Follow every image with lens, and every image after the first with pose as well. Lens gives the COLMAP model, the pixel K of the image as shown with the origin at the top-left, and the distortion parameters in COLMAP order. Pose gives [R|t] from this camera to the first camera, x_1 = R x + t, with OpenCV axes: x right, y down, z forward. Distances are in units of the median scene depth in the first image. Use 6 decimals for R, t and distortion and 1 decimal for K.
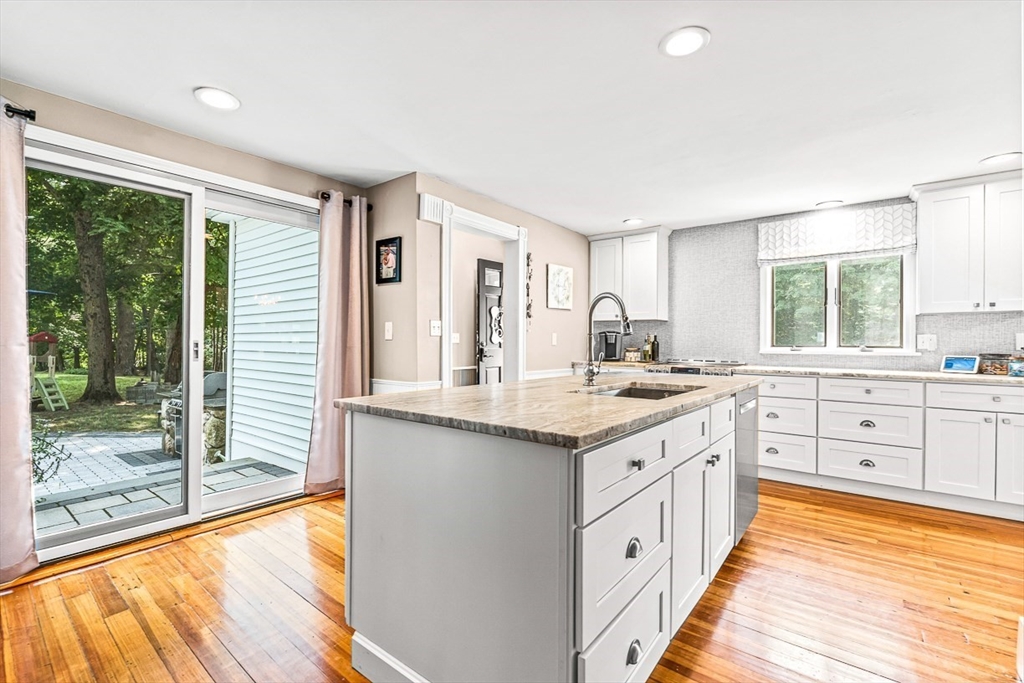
lens RADIAL K [[453.8, 0, 513.6], [0, 453.8, 343.3], [0, 0, 1]] dist [-0.002029, -0.000278]
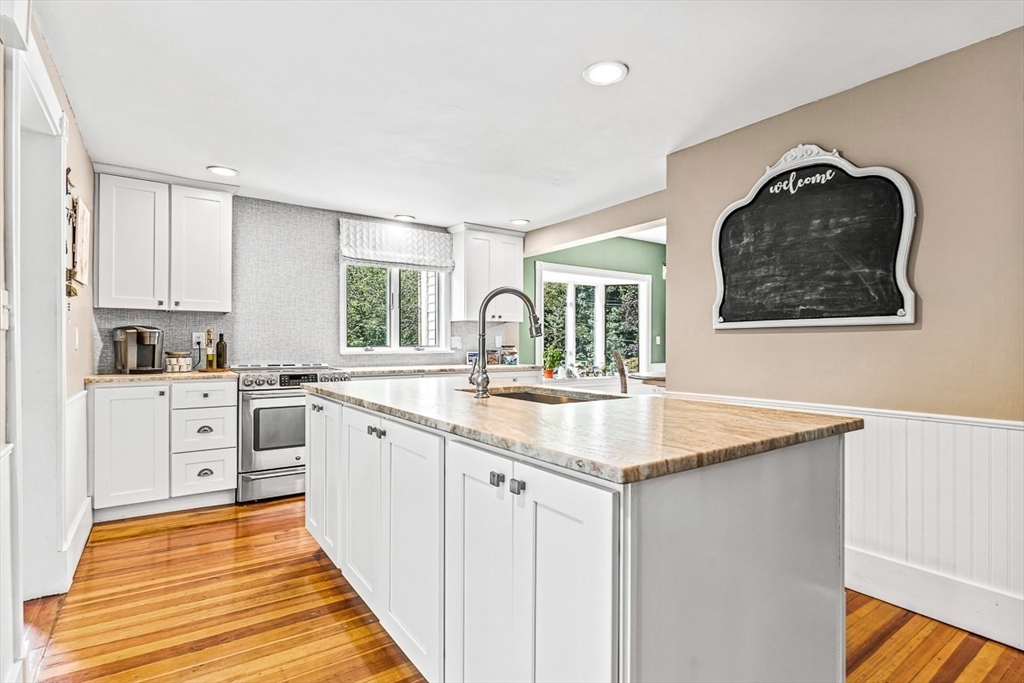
lens RADIAL K [[496.4, 0, 511.9], [0, 496.4, 343.6], [0, 0, 1]] dist [0.001297, -0.000315]
pose [[0.289065, -0.005354, 0.957294, -0.361181], [0.002419, 0.999985, 0.004862, -0.004850], [-0.957306, 0.000910, 0.289074, 0.368866]]
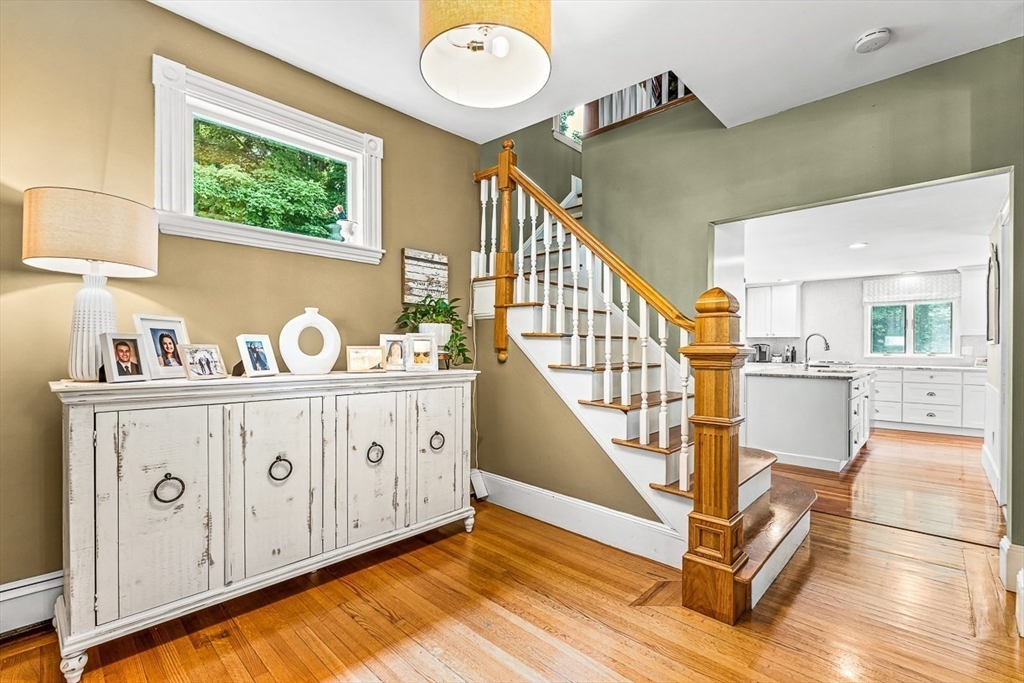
lens RADIAL K [[453.8, 0, 512.5], [0, 453.8, 351.2], [0, 0, 1]] dist [-0.002029, -0.000278]
pose [[0.995534, -0.004971, -0.094271, -0.627565], [0.005660, 0.999959, 0.007044, -0.020444], [0.094232, -0.007546, 0.995522, -0.841065]]
